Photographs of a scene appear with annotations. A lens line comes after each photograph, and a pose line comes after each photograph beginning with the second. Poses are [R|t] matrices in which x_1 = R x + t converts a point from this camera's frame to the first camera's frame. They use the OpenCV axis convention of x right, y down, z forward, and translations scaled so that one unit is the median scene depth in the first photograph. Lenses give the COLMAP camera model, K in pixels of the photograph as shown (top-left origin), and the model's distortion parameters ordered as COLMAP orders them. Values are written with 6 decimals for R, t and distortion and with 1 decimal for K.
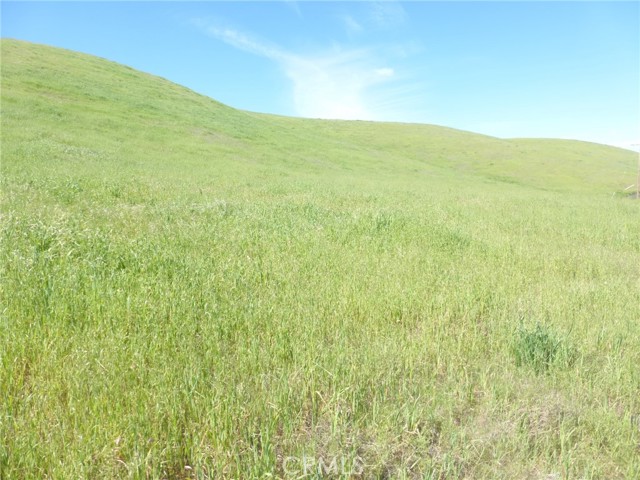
lens RADIAL K [[433.6, 0, 320.0], [0, 433.6, 240.0], [0, 0, 1]] dist [-0.004429, 0.002321]
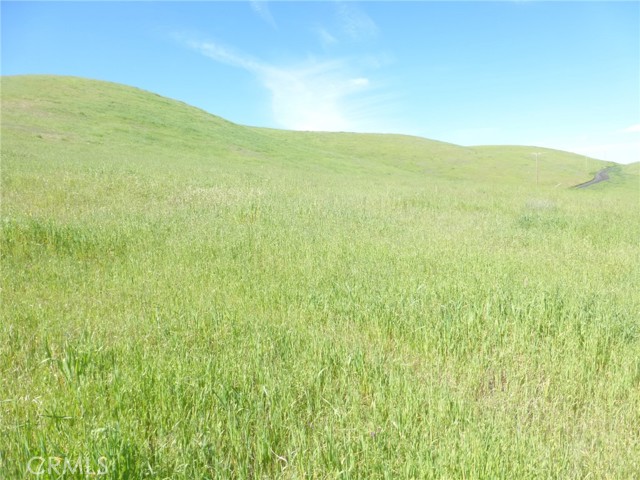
lens RADIAL K [[463.6, 0, 320.0], [0, 463.6, 240.0], [0, 0, 1]] dist [-0.051174, -0.001584]
pose [[0.997933, -0.026145, 0.058709, -0.048373], [0.027664, 0.999299, -0.025205, 0.037581], [-0.058009, 0.026777, 0.997957, -0.207514]]
